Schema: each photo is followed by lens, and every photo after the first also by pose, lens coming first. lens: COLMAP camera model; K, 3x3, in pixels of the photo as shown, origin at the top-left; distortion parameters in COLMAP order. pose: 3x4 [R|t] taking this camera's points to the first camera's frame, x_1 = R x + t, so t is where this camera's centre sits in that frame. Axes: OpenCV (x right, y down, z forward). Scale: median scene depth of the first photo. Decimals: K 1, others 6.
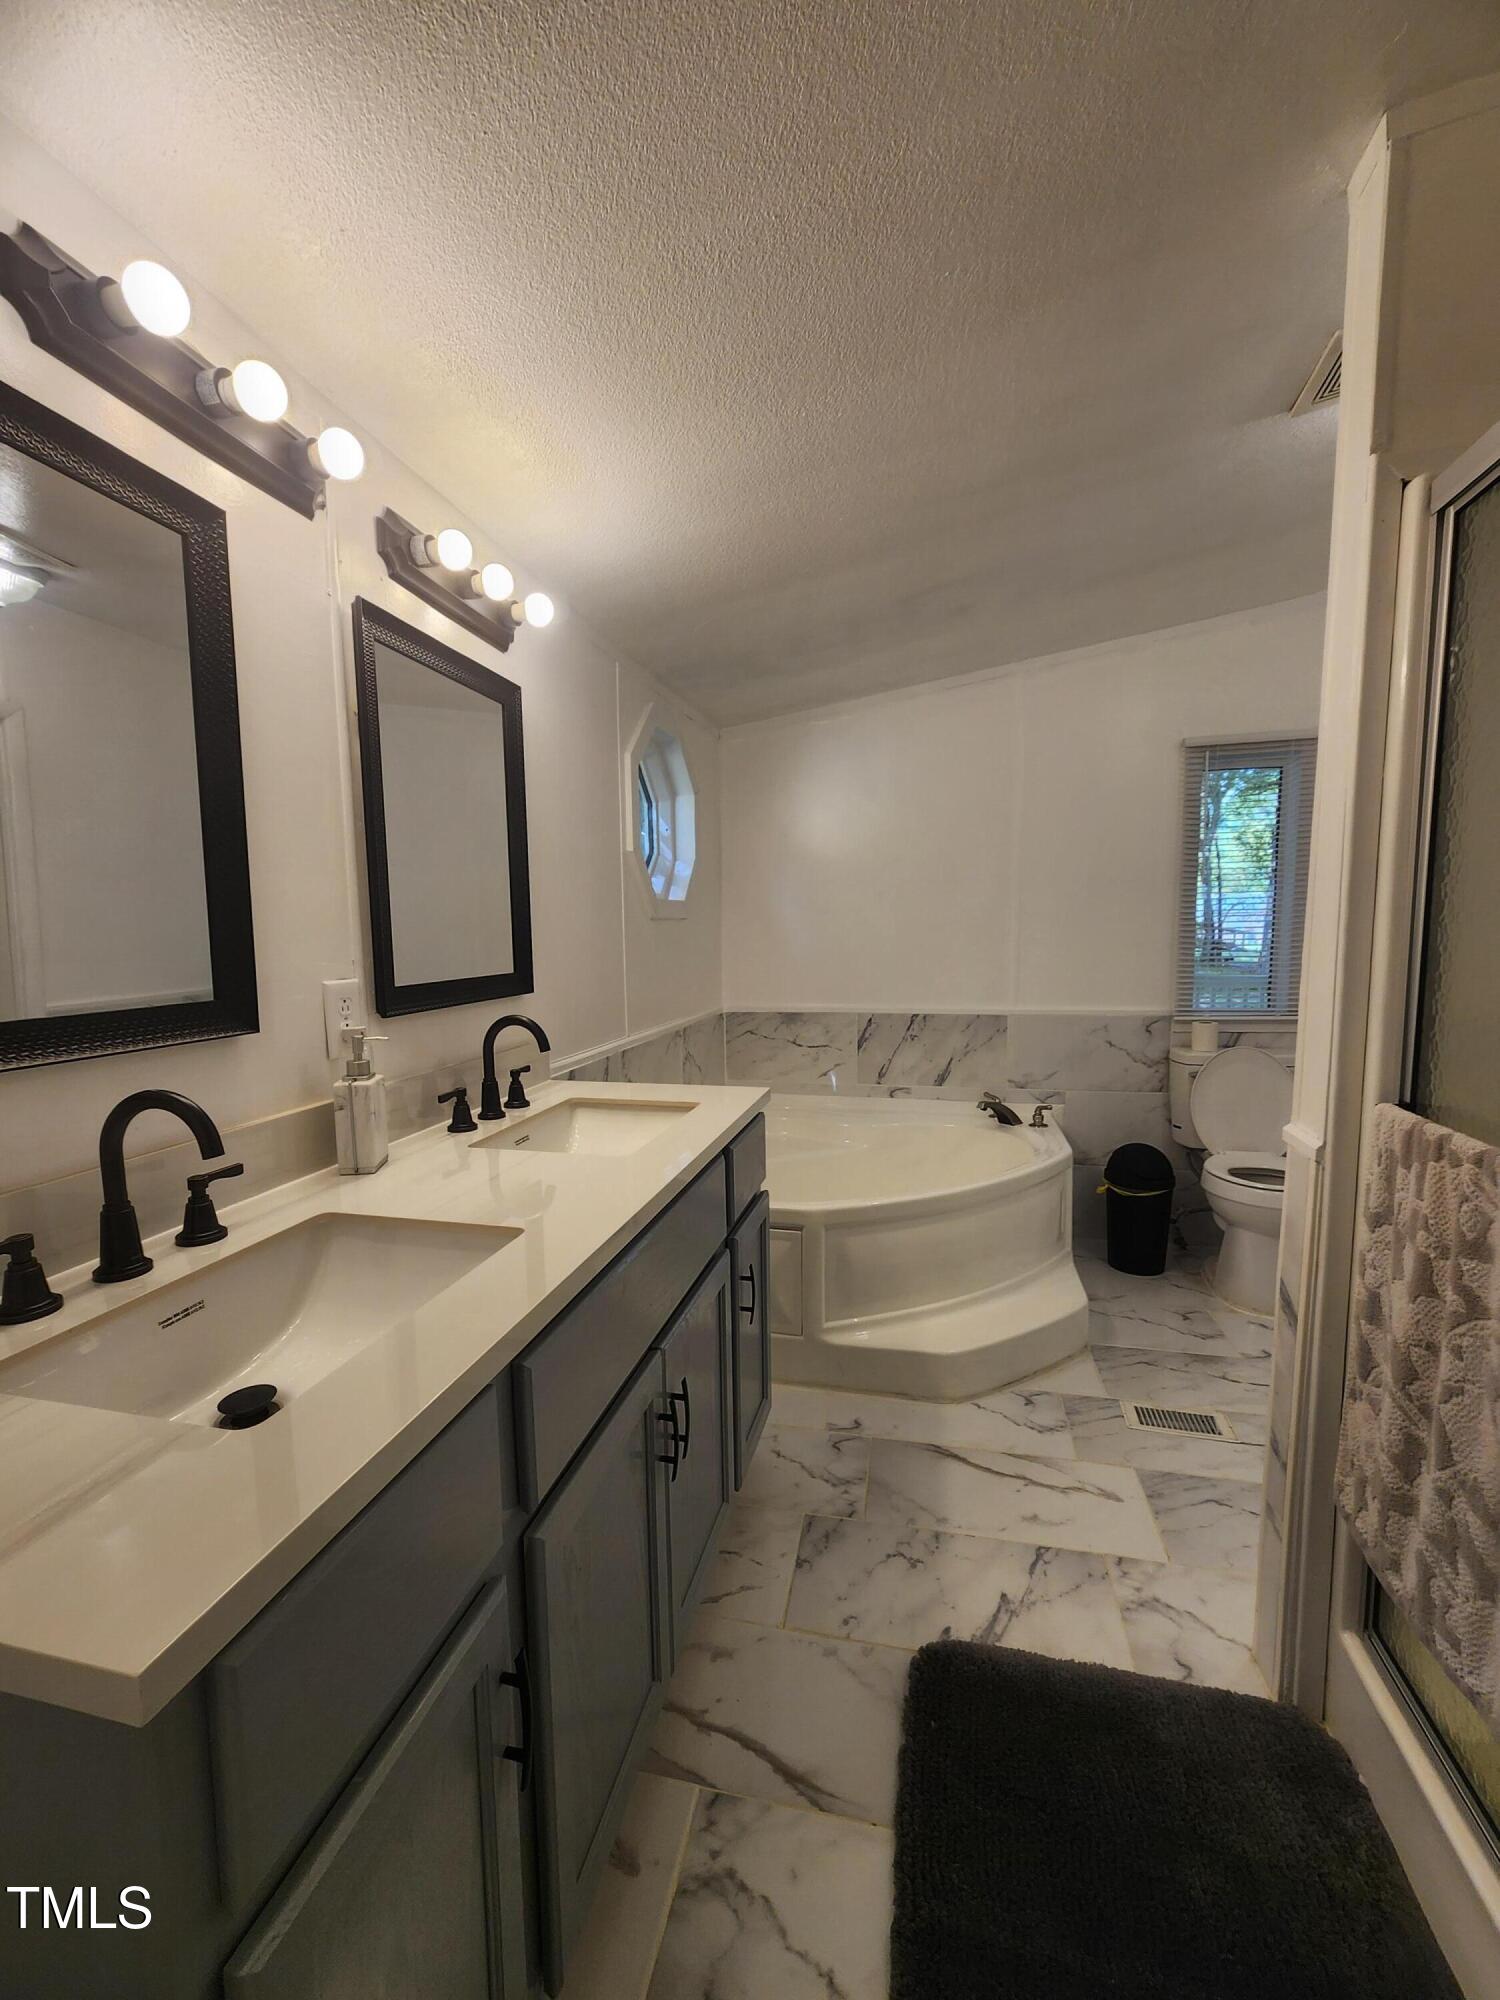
lens RADIAL K [[812.1, 0, 732.5], [0, 812.1, 1008.3], [0, 0, 1]] dist [-0.004599, 0.001624]
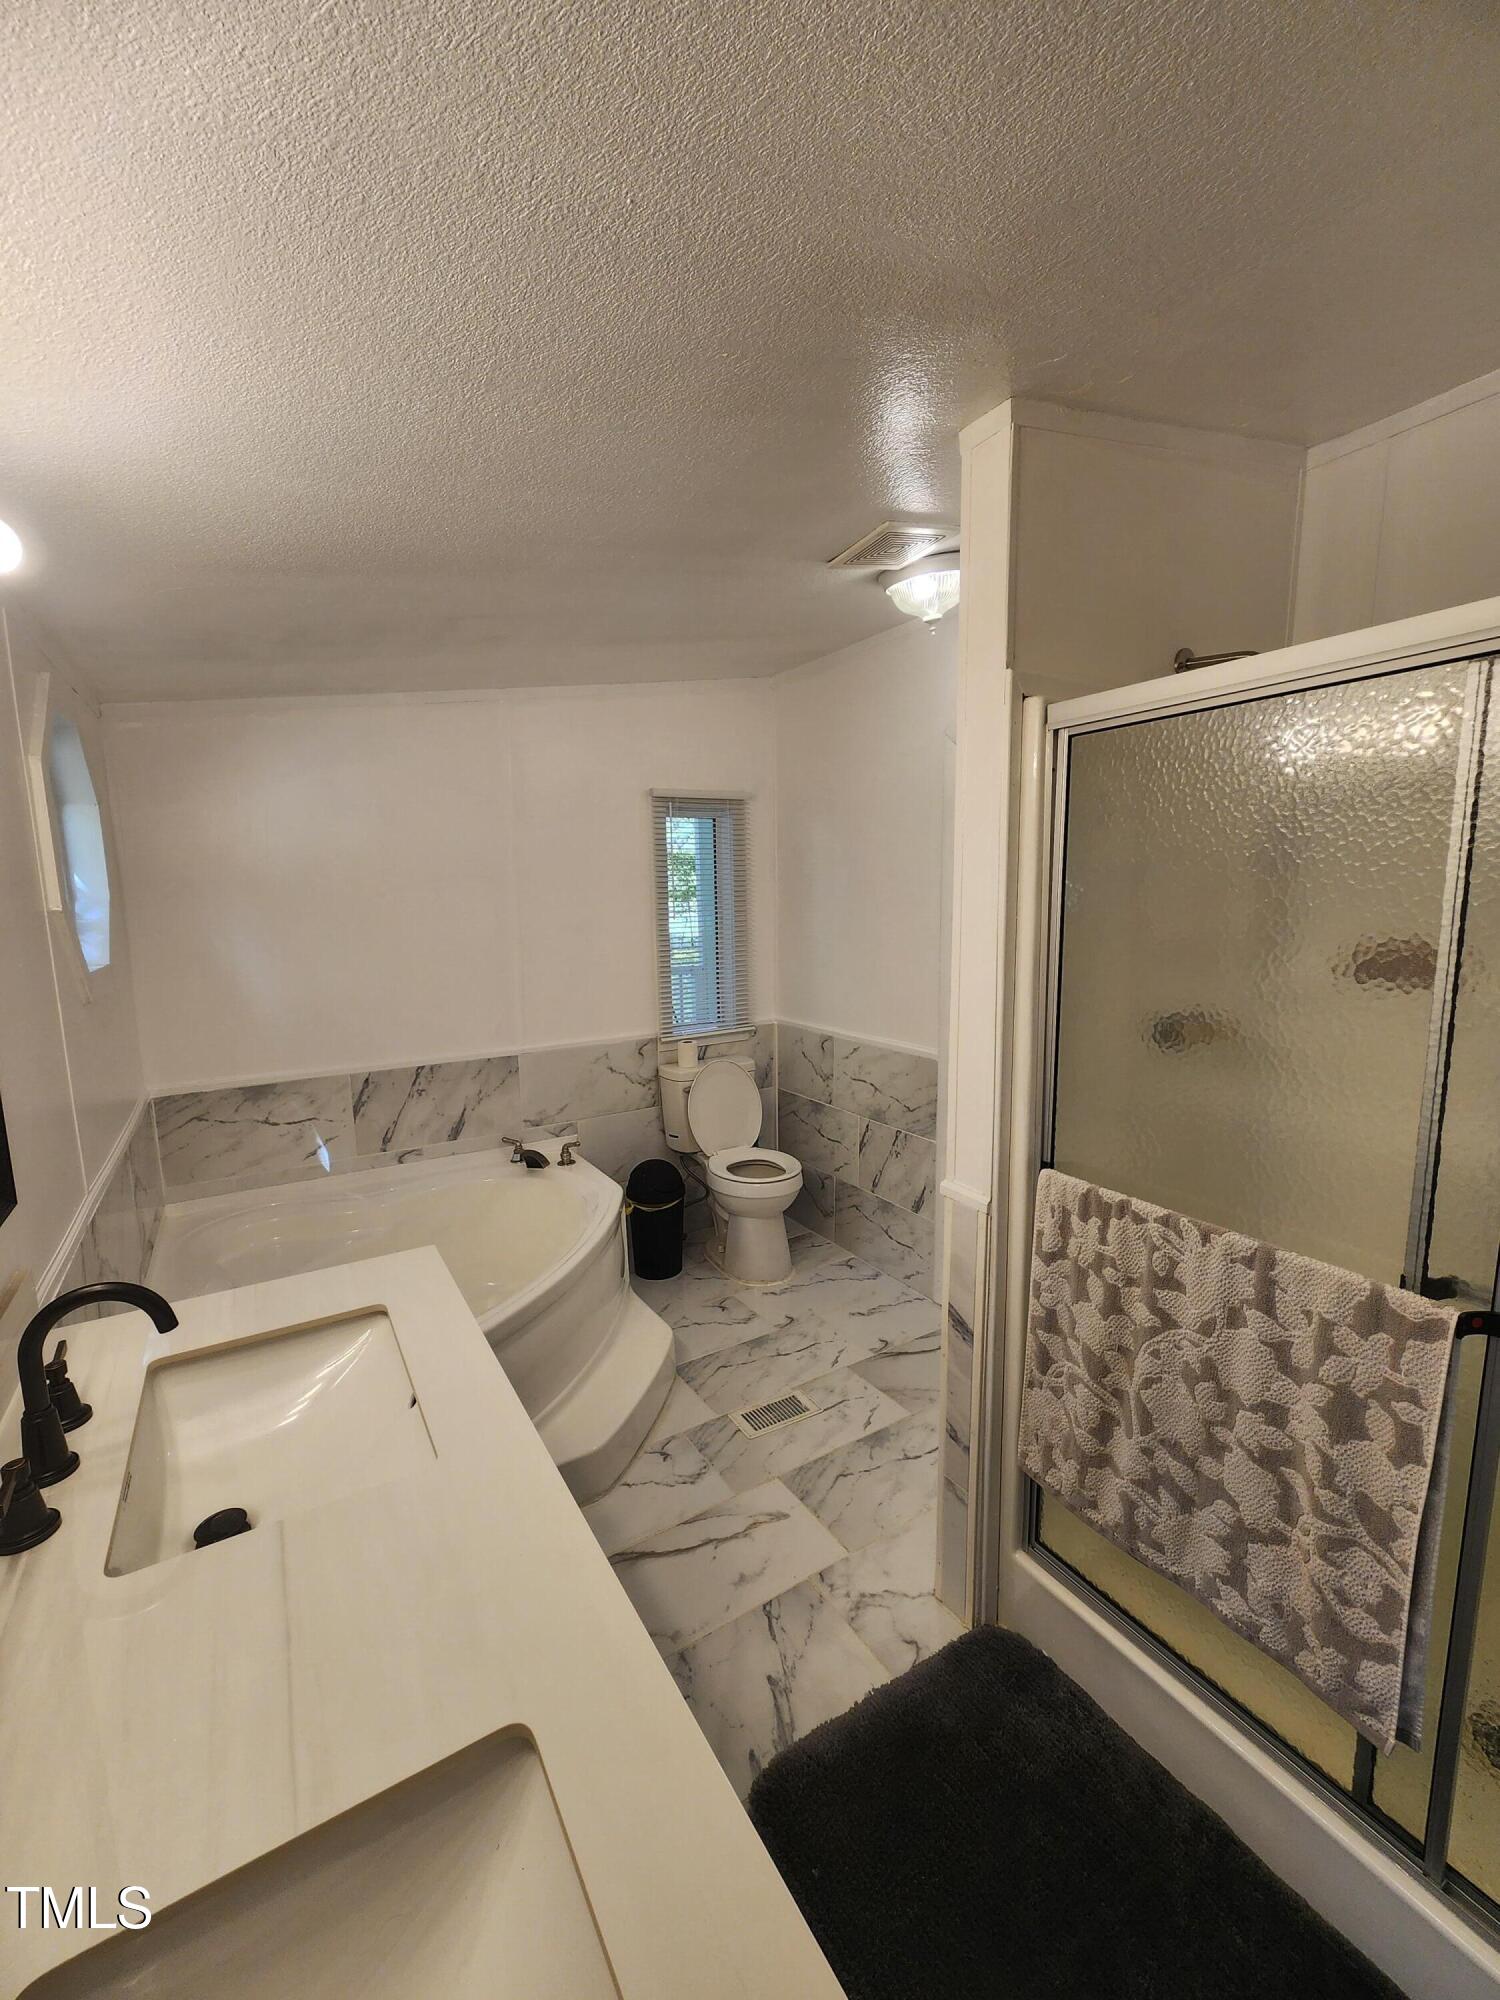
lens RADIAL K [[812.1, 0, 737.5], [0, 812.1, 1013.0], [0, 0, 1]] dist [-0.004599, 0.001624]
pose [[0.715604, -0.099914, 0.691323, -0.258307], [0.080176, 0.994925, 0.060800, -0.147252], [-0.693889, 0.011919, 0.719983, 0.220673]]
